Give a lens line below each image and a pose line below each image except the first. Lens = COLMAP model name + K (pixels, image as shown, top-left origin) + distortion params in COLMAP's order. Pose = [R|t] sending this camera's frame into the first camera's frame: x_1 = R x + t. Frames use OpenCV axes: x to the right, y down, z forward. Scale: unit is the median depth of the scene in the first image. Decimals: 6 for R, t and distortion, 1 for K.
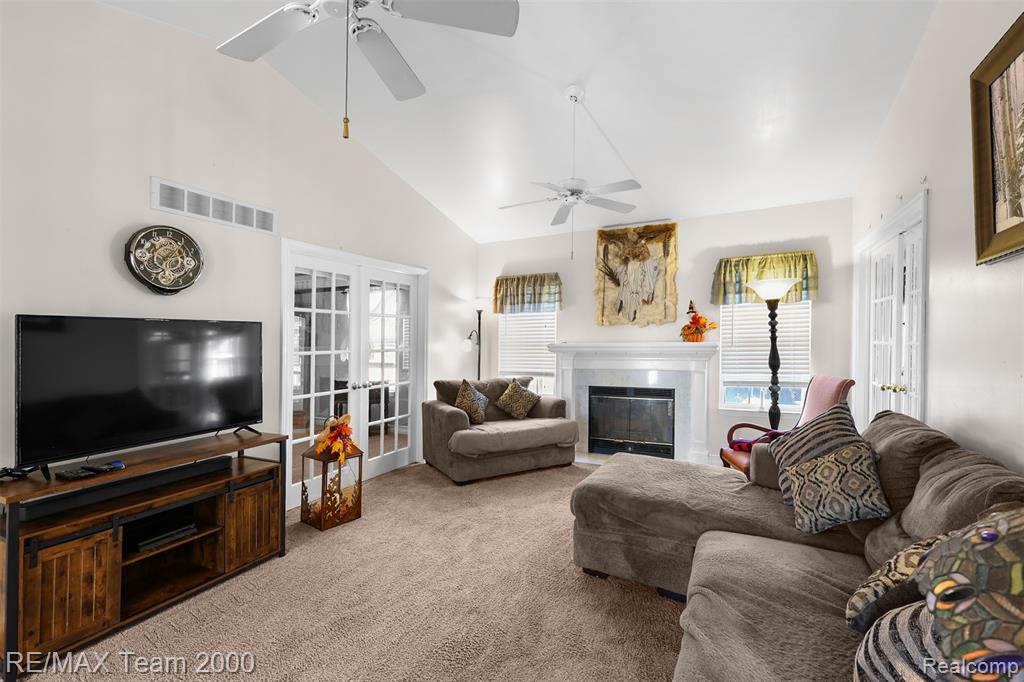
lens RADIAL K [[445.3, 0, 514.3], [0, 445.3, 343.0], [0, 0, 1]] dist [0.002628, 0.000396]
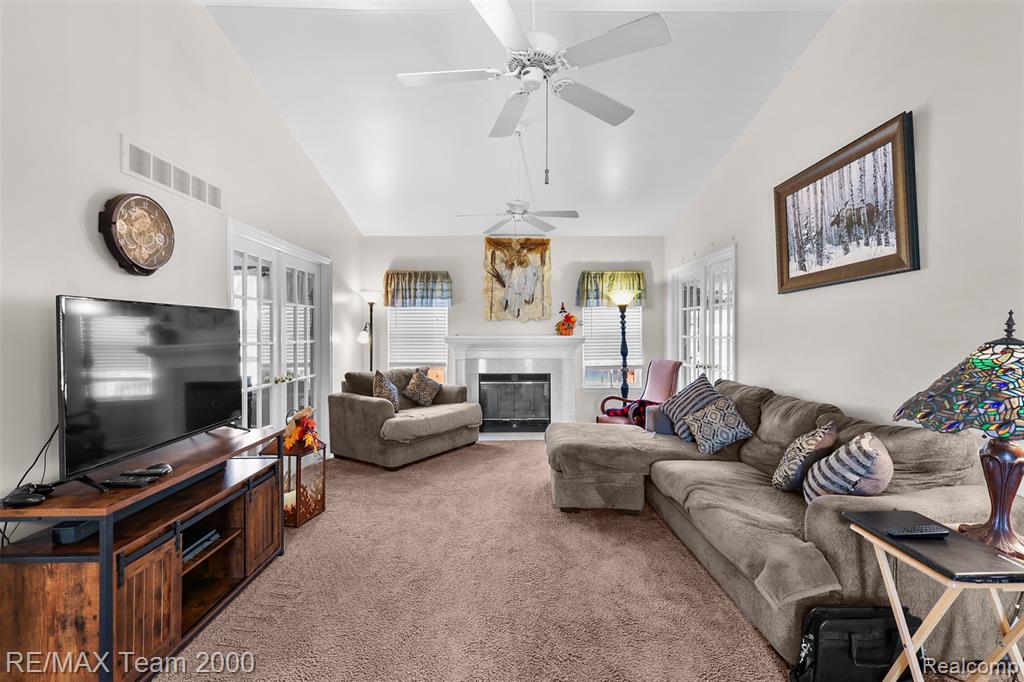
lens RADIAL K [[445.3, 0, 507.1], [0, 445.3, 334.3], [0, 0, 1]] dist [0.002628, 0.000396]
pose [[0.891994, 0.008613, 0.451965, -0.350694], [-0.006251, 0.999958, -0.006719, 0.004155], [-0.452004, 0.003168, 0.892010, -0.052972]]
